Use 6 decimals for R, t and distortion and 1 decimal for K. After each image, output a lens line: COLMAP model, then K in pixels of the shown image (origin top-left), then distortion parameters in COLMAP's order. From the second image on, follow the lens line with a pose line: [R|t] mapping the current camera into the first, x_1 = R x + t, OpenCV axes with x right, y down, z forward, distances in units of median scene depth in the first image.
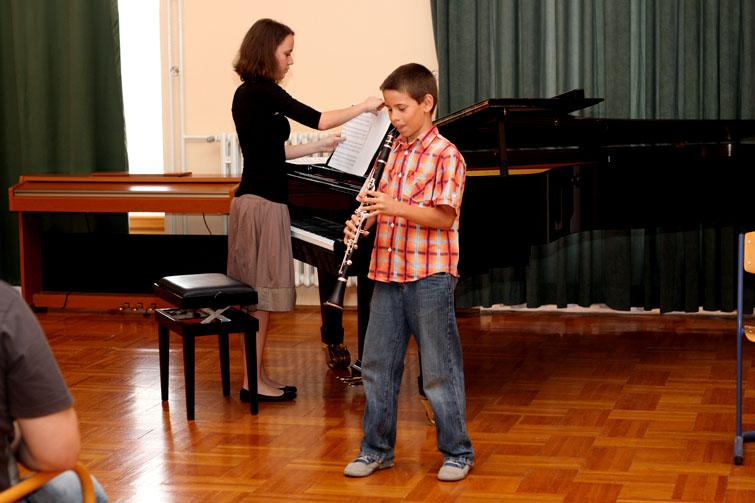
lens RADIAL K [[1755.1, 0, 375.8], [0, 1755.1, 250.5], [0, 0, 1]] dist [-0.101237, 0.000000]
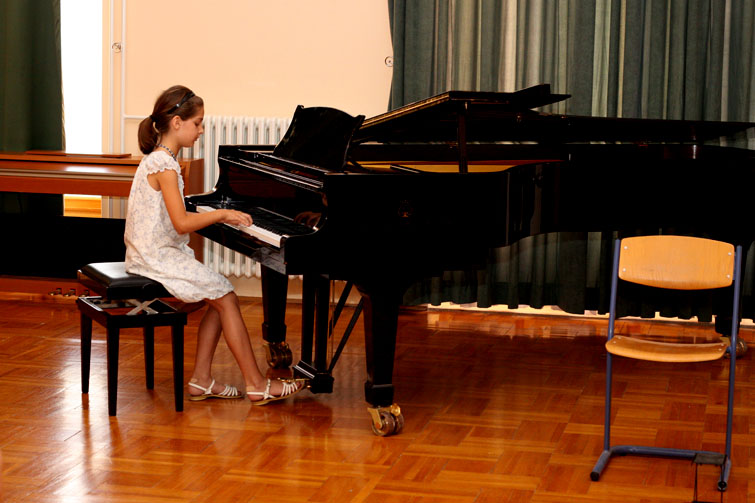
lens RADIAL K [[1755.1, 0, 379.5], [0, 1755.1, 251.6], [0, 0, 1]] dist [-0.101237, 0.000000]
pose [[0.998743, 0.032819, 0.037876, -0.004612], [-0.033269, 0.999382, 0.011308, -0.007259], [-0.037482, -0.012554, 0.999218, 0.044077]]
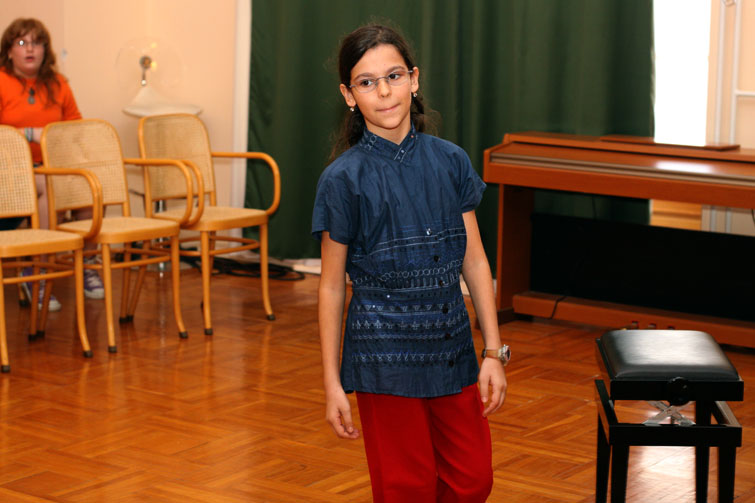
lens RADIAL K [[1755.1, 0, 378.9], [0, 1755.1, 253.2], [0, 0, 1]] dist [-0.101237, 0.000000]
pose [[0.928701, 0.087764, -0.360295, 0.016317], [-0.071308, 0.995723, 0.058744, -0.035022], [0.363910, -0.028864, 0.930987, 0.324352]]
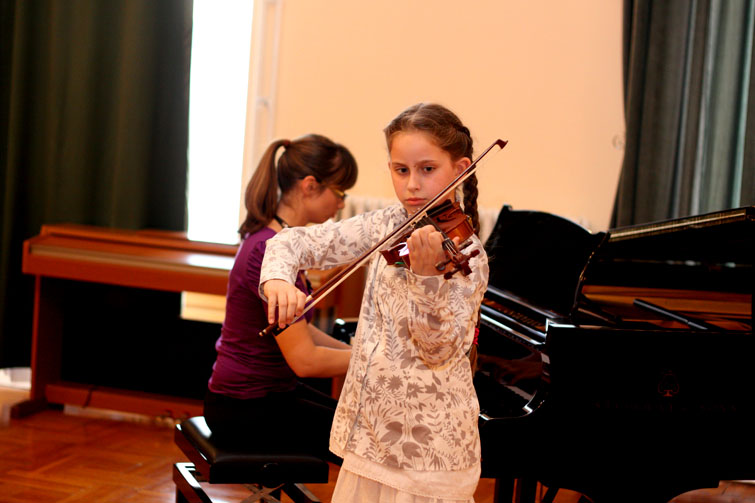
lens RADIAL K [[1755.1, 0, 376.3], [0, 1755.1, 252.5], [0, 0, 1]] dist [-0.101237, 0.000000]
pose [[0.994057, 0.092082, -0.058062, -0.020412], [-0.092968, 0.995587, -0.012752, -0.038099], [0.056631, 0.018074, 0.998232, 0.289860]]
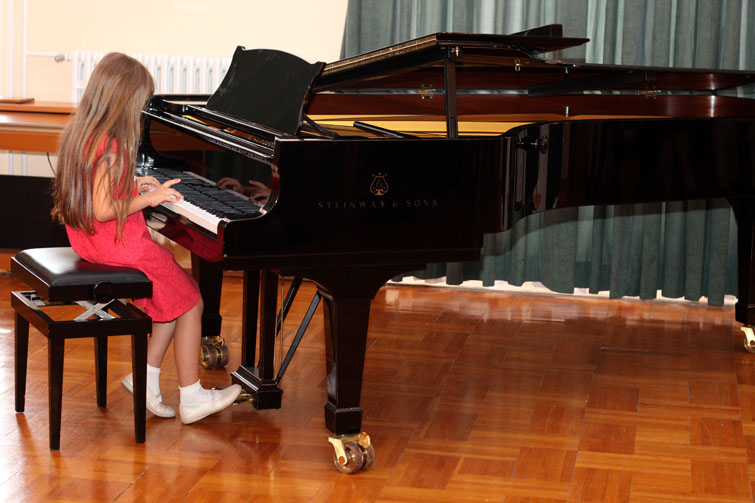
lens RADIAL K [[1755.1, 0, 380.7], [0, 1755.1, 253.3], [0, 0, 1]] dist [-0.101237, 0.000000]
pose [[0.995882, 0.035143, 0.083566, -0.012627], [-0.039679, 0.997792, 0.053253, -0.024603], [-0.081510, -0.056350, 0.995078, 0.203661]]
